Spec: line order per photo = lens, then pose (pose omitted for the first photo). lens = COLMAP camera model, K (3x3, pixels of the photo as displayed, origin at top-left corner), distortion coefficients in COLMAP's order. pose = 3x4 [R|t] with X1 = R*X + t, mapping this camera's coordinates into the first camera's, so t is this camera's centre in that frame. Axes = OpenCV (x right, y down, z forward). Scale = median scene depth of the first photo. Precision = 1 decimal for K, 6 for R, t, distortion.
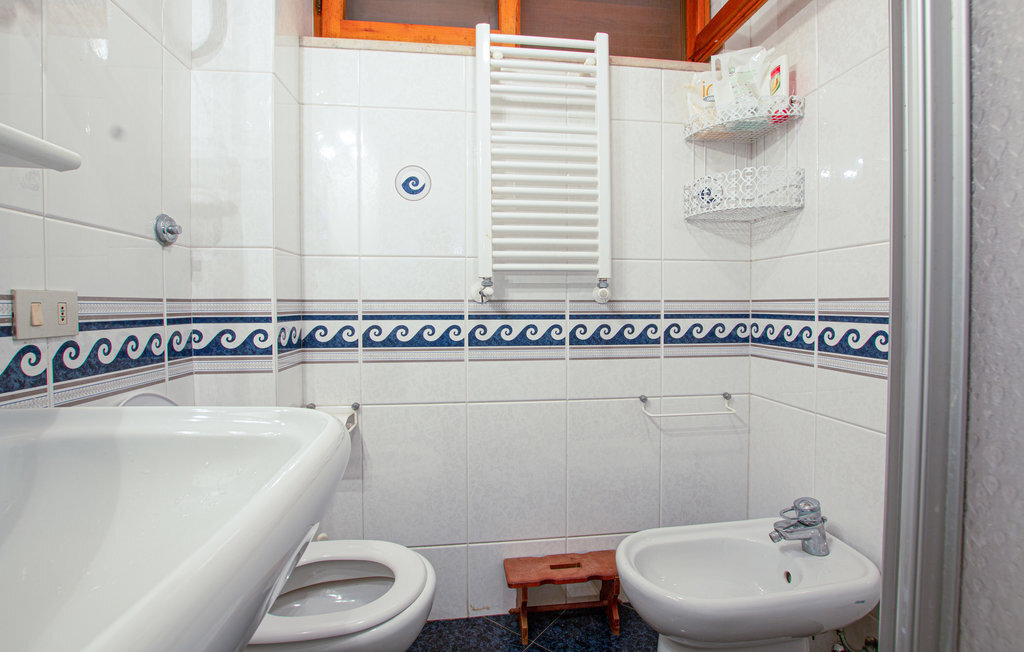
lens RADIAL K [[476.7, 0, 514.0], [0, 476.7, 322.5], [0, 0, 1]] dist [-0.034852, 0.006493]
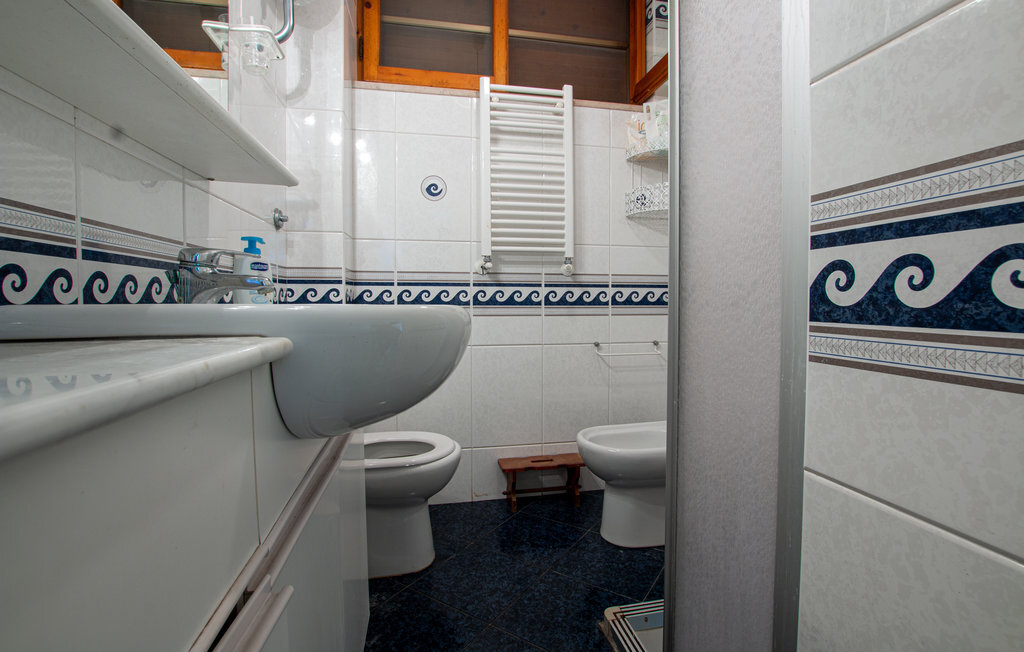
lens RADIAL K [[476.7, 0, 514.2], [0, 476.7, 322.1], [0, 0, 1]] dist [-0.034852, 0.006493]
pose [[0.997817, -0.000126, 0.066043, -0.068769], [-0.000416, 0.999966, 0.008198, 0.089084], [-0.066041, -0.008207, 0.997783, -0.414298]]
